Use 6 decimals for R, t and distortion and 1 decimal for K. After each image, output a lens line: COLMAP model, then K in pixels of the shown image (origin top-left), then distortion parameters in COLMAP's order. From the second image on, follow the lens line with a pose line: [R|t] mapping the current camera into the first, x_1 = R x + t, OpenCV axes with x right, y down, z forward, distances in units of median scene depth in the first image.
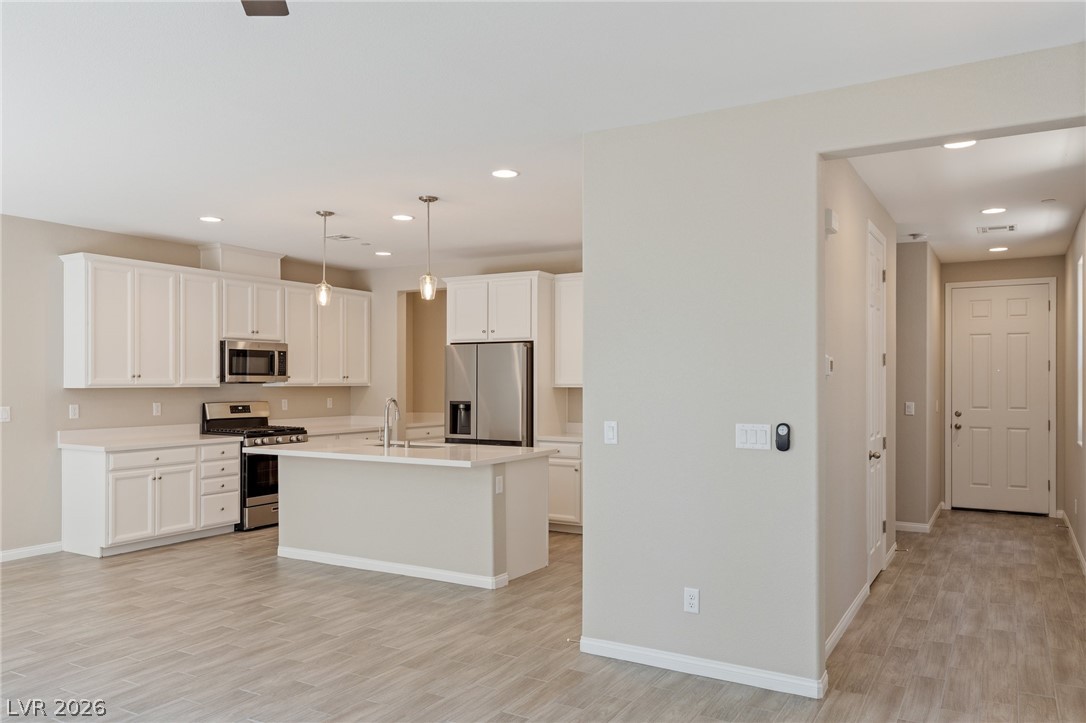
lens RADIAL K [[819.0, 0, 542.7], [0, 819.0, 379.6], [0, 0, 1]] dist [0.009307, 0.001421]
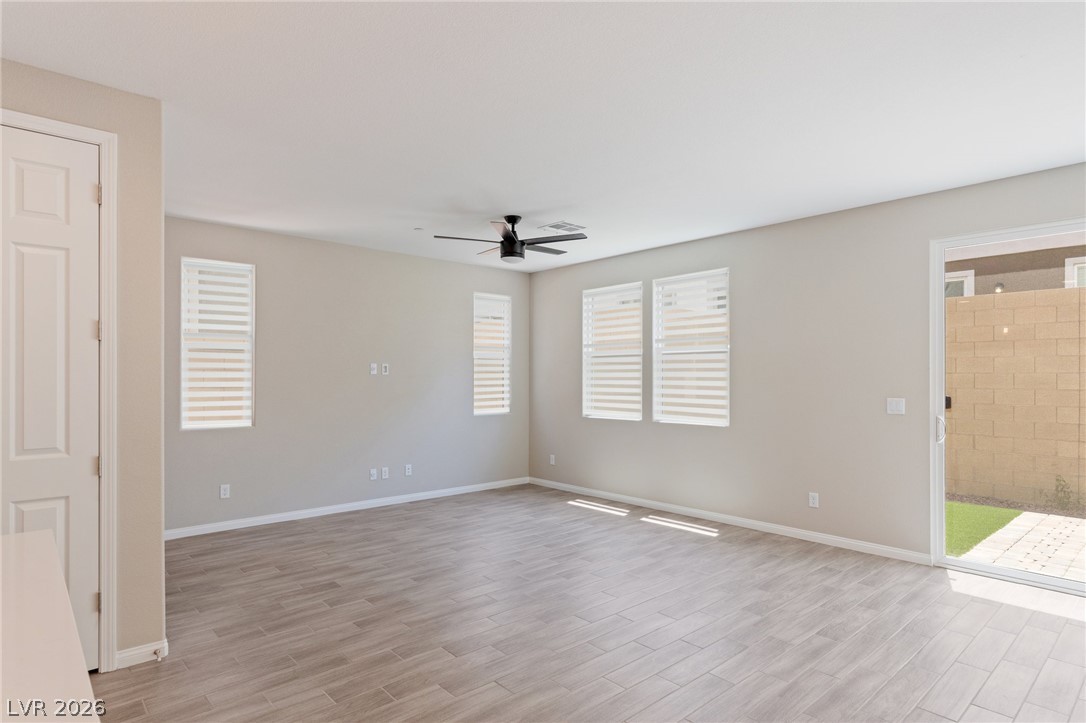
lens RADIAL K [[597.3, 0, 540.0], [0, 597.3, 375.0], [0, 0, 1]] dist [-0.000427, 0.000193]
pose [[-0.950415, 0.000013, 0.310984, -0.473901], [0.000071, 1.000000, 0.000178, 0.008438], [-0.310984, 0.000191, -0.950415, 1.255280]]
